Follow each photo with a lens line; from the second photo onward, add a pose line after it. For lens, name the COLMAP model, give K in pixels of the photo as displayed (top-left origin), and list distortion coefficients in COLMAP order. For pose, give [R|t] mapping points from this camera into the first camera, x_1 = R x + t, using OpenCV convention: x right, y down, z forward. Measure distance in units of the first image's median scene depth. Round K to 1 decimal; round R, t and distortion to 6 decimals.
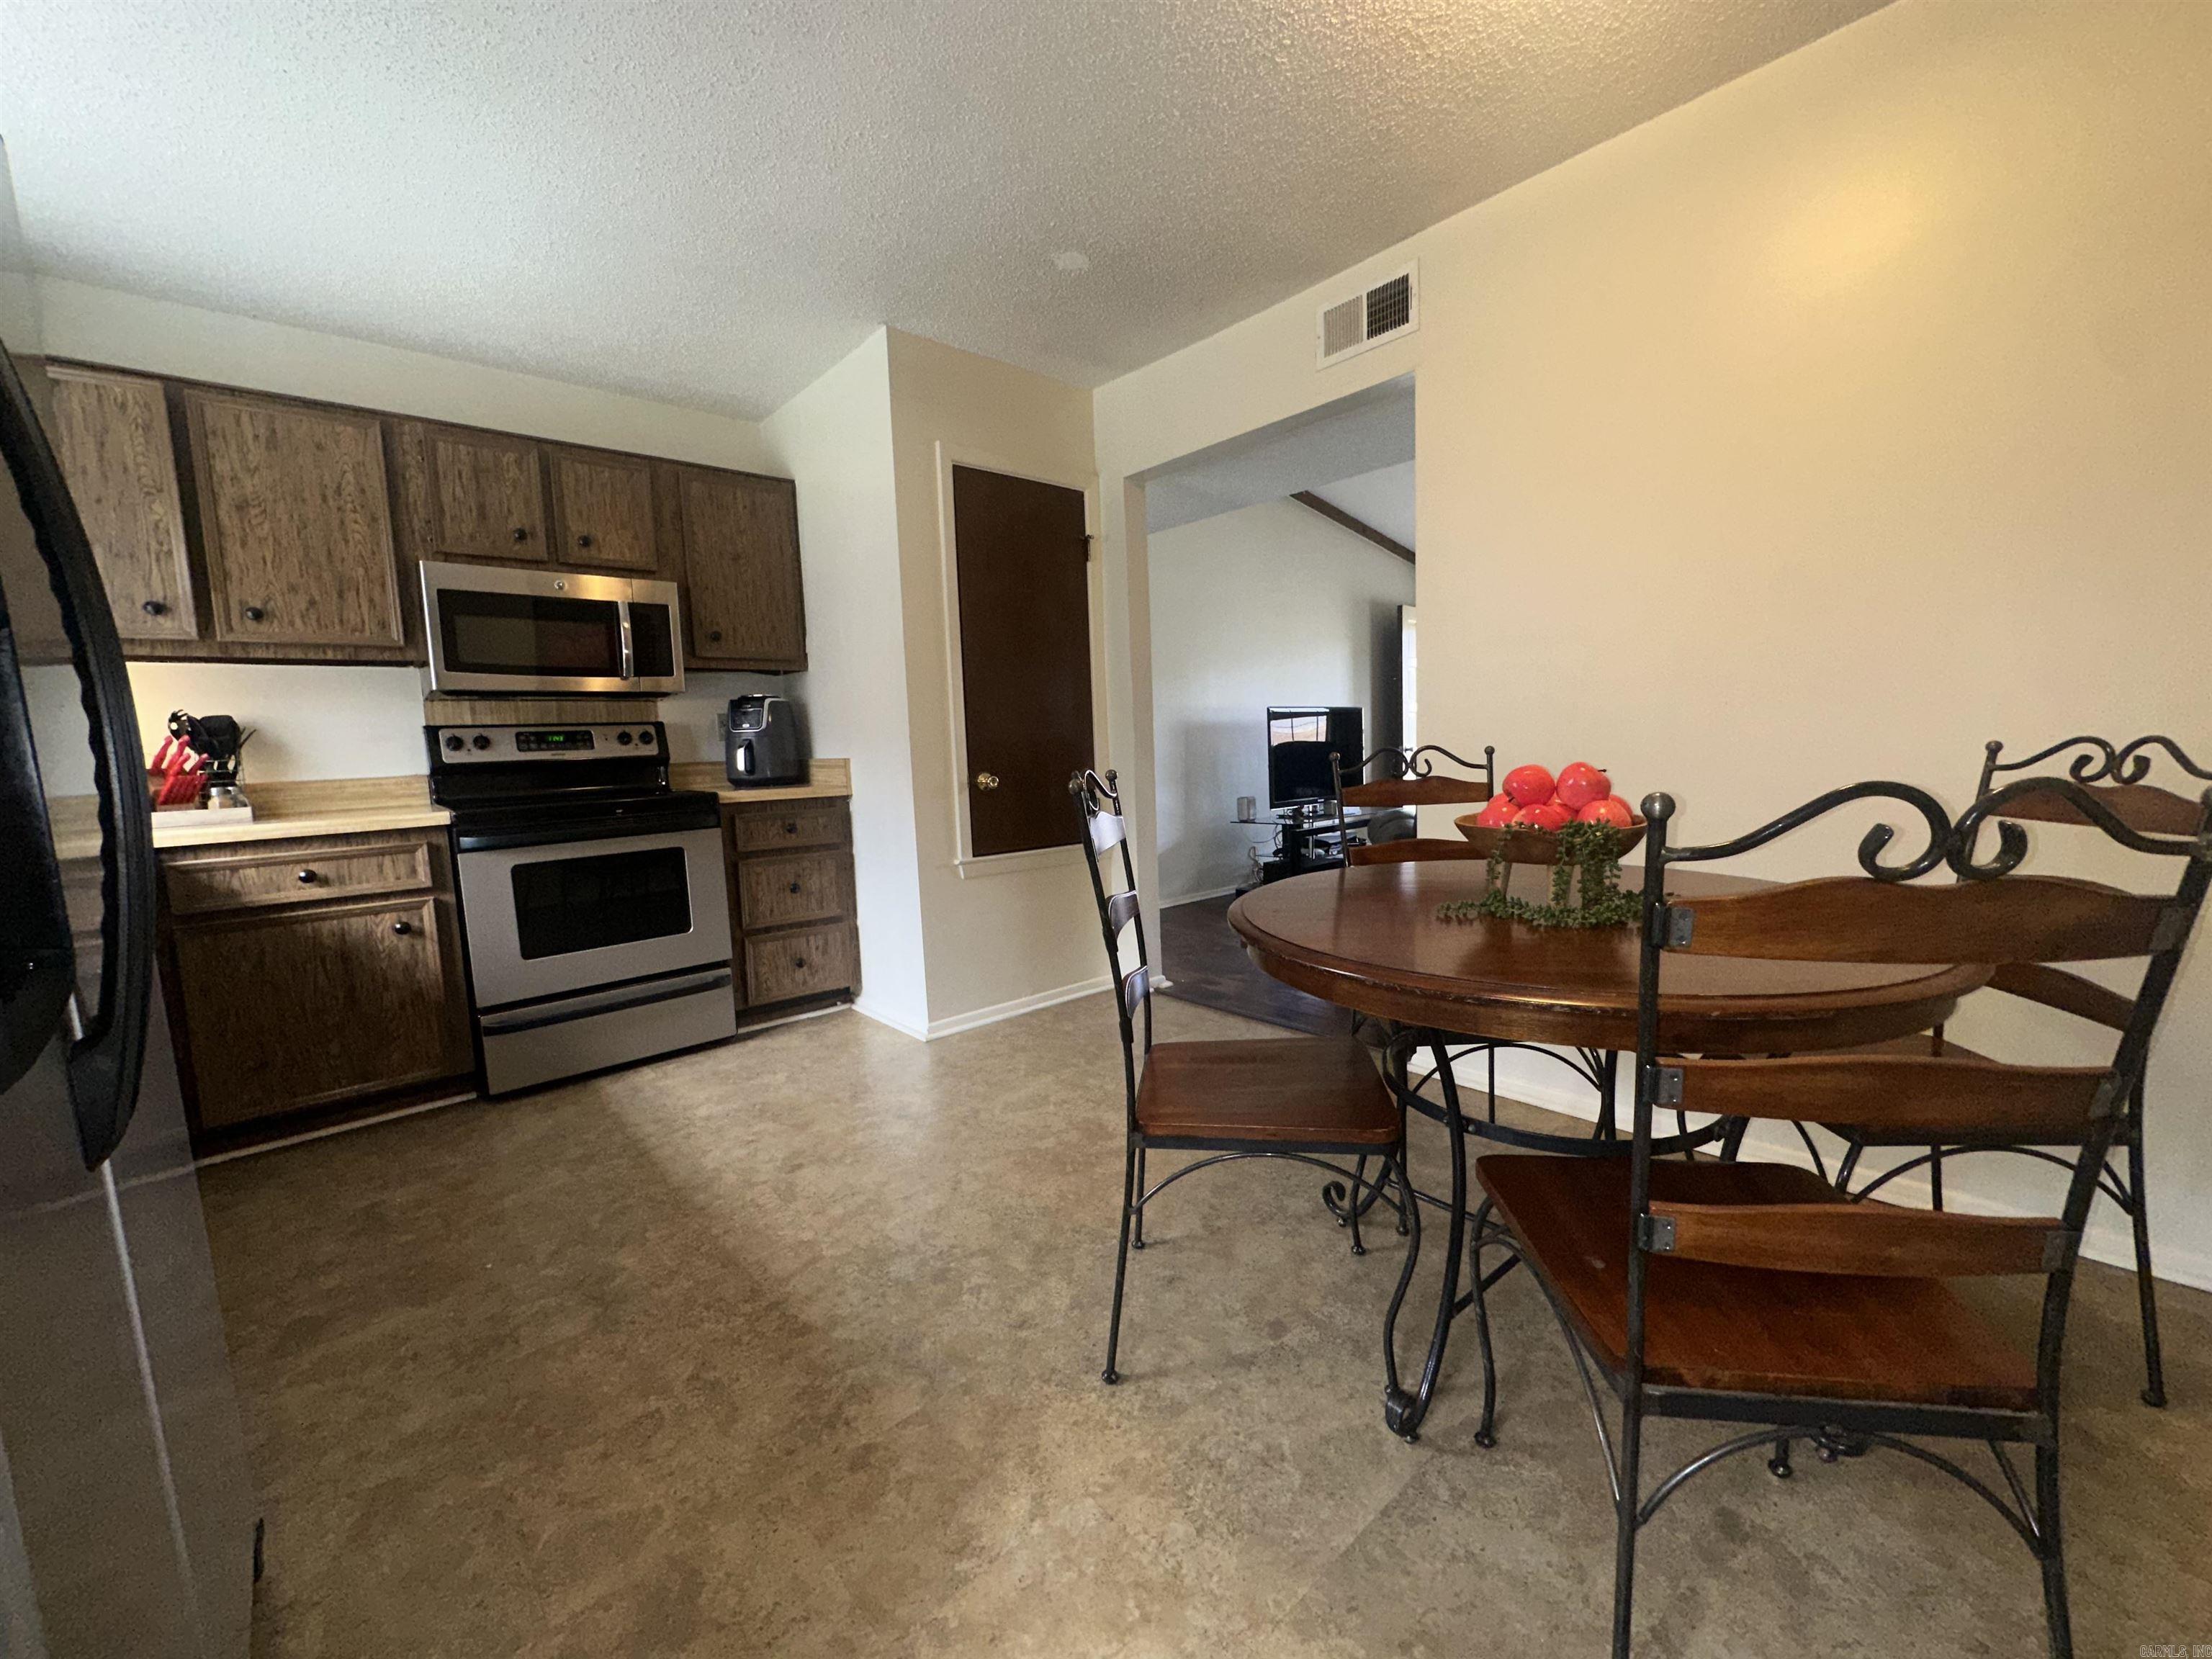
lens RADIAL K [[883.5, 0, 1099.6], [0, 883.5, 838.2], [0, 0, 1]] dist [0.000261, -0.000038]
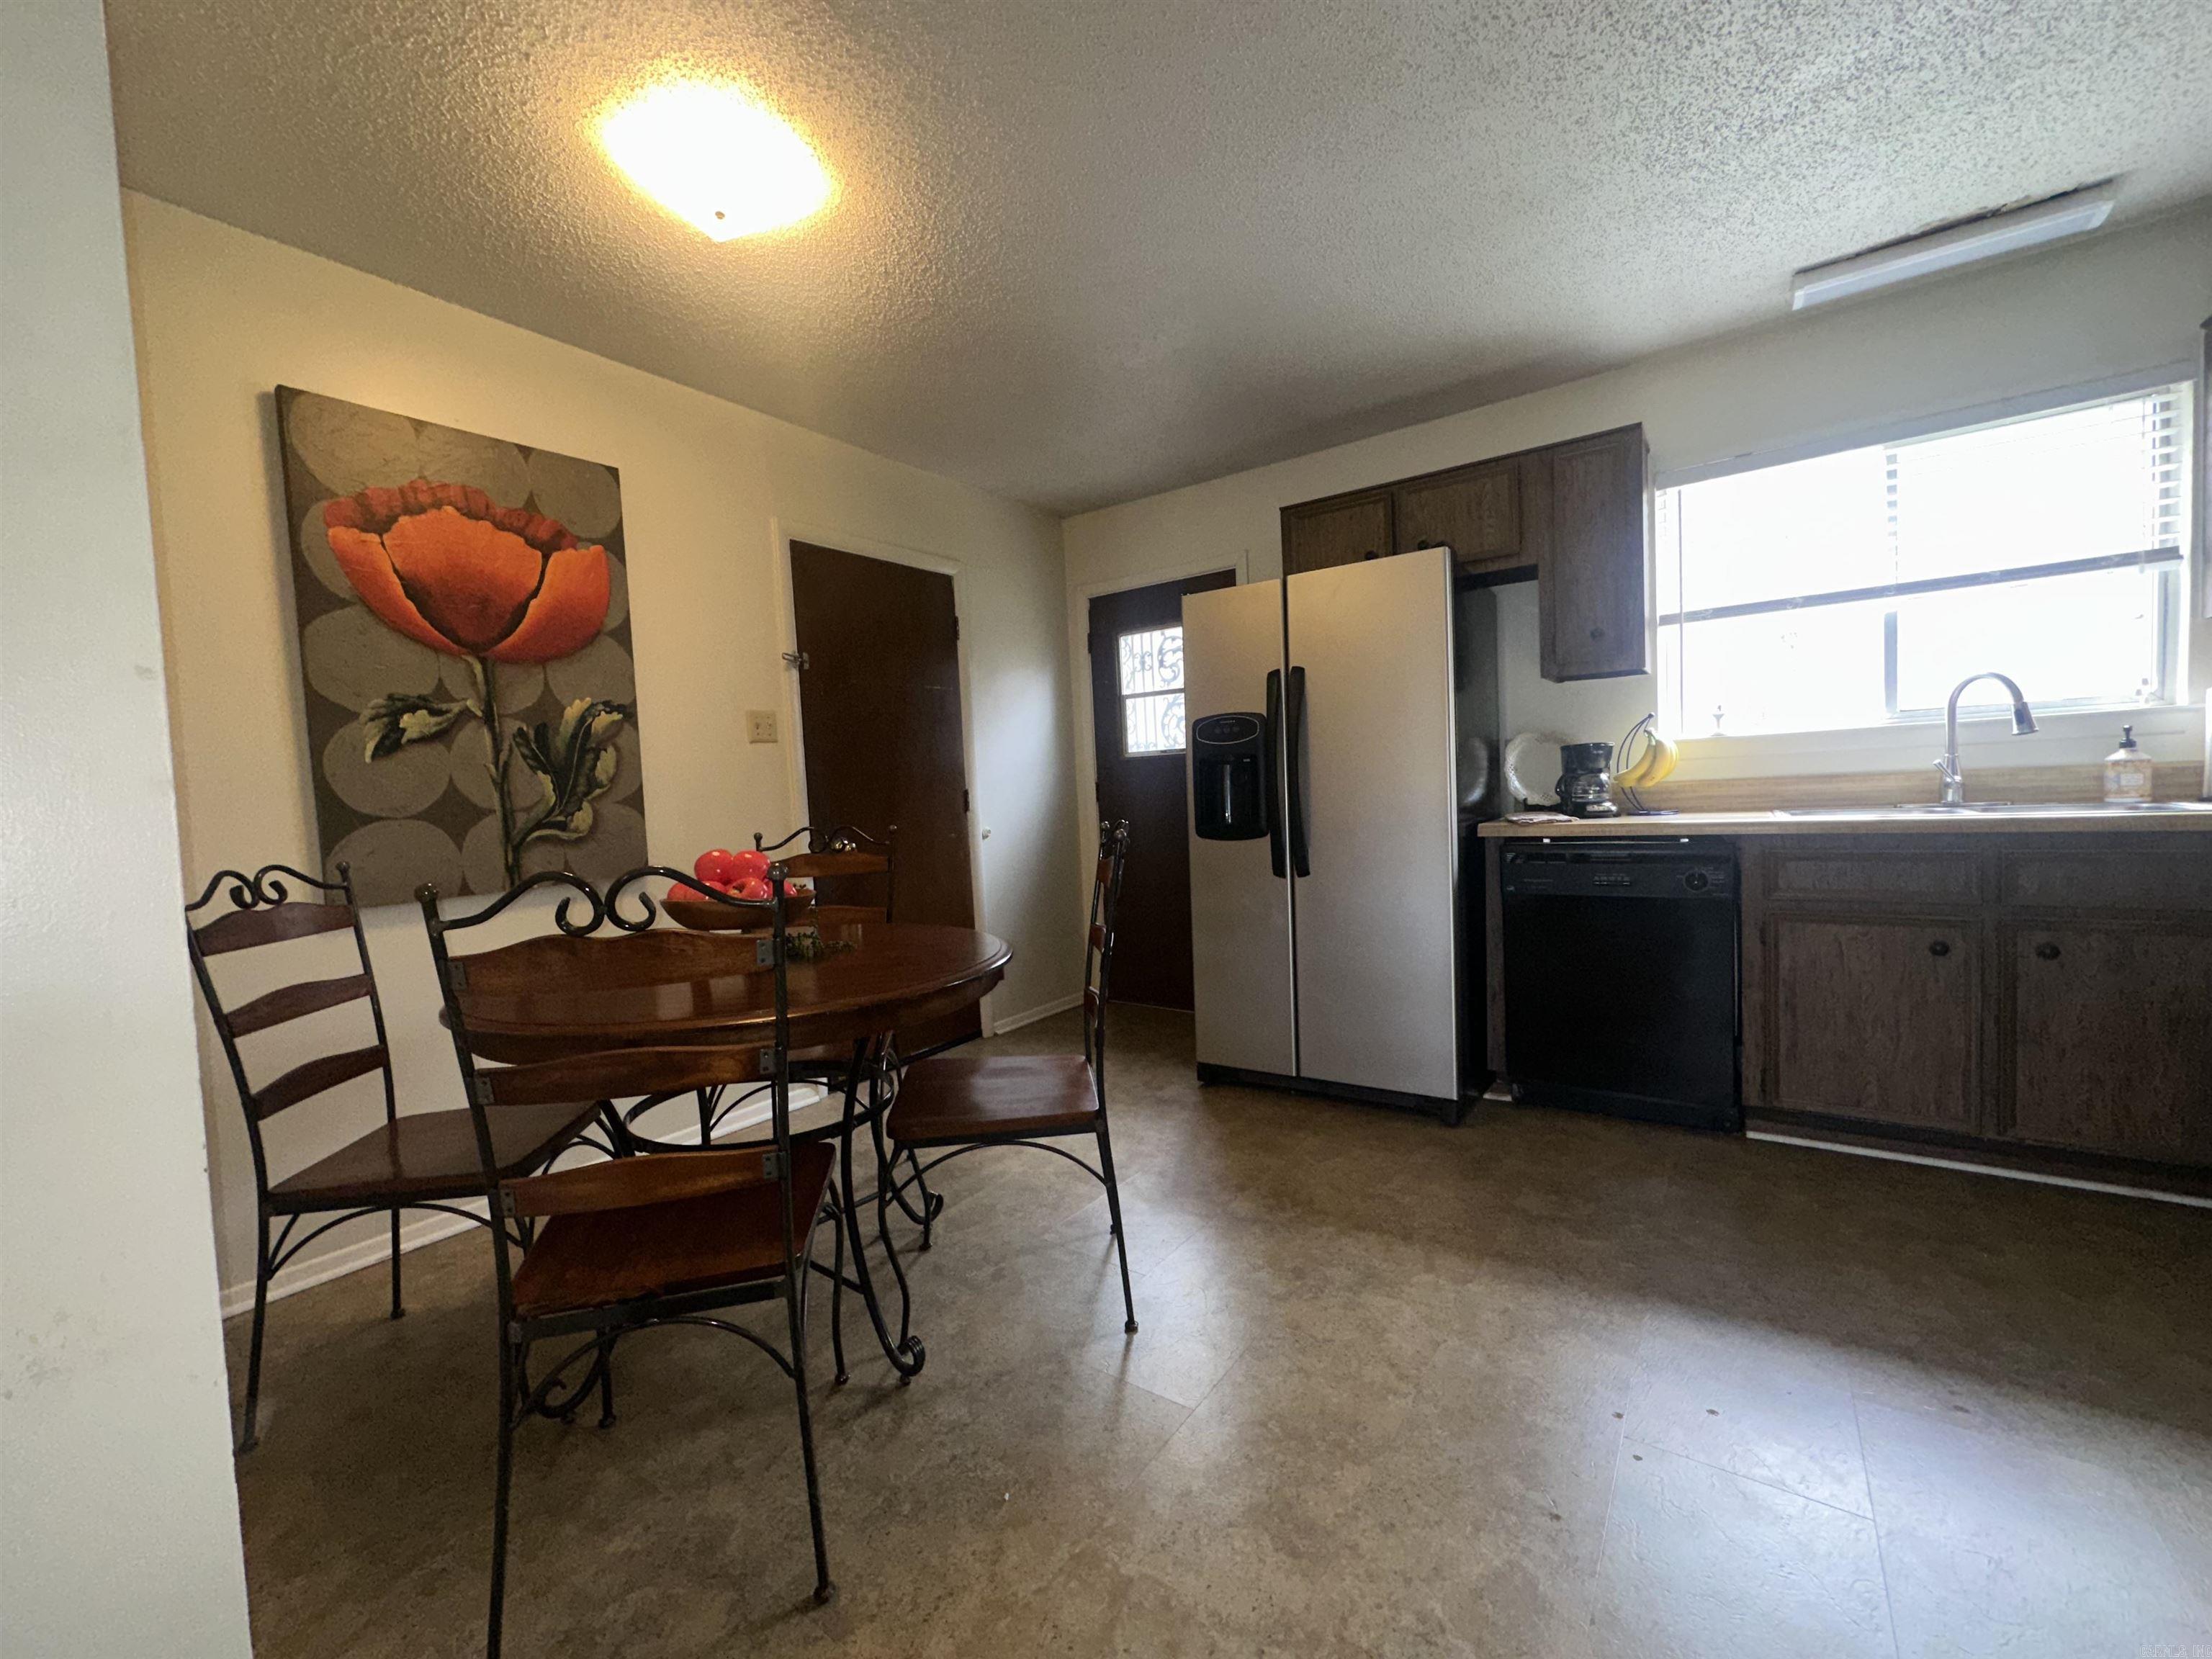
lens RADIAL K [[883.5, 0, 1105.9], [0, 883.5, 833.9], [0, 0, 1]] dist [0.000261, -0.000038]
pose [[-0.969644, 0.093397, -0.225980, 0.262973], [0.055442, 0.984085, 0.168828, -0.251758], [0.238151, 0.151174, -0.959391, 2.031982]]
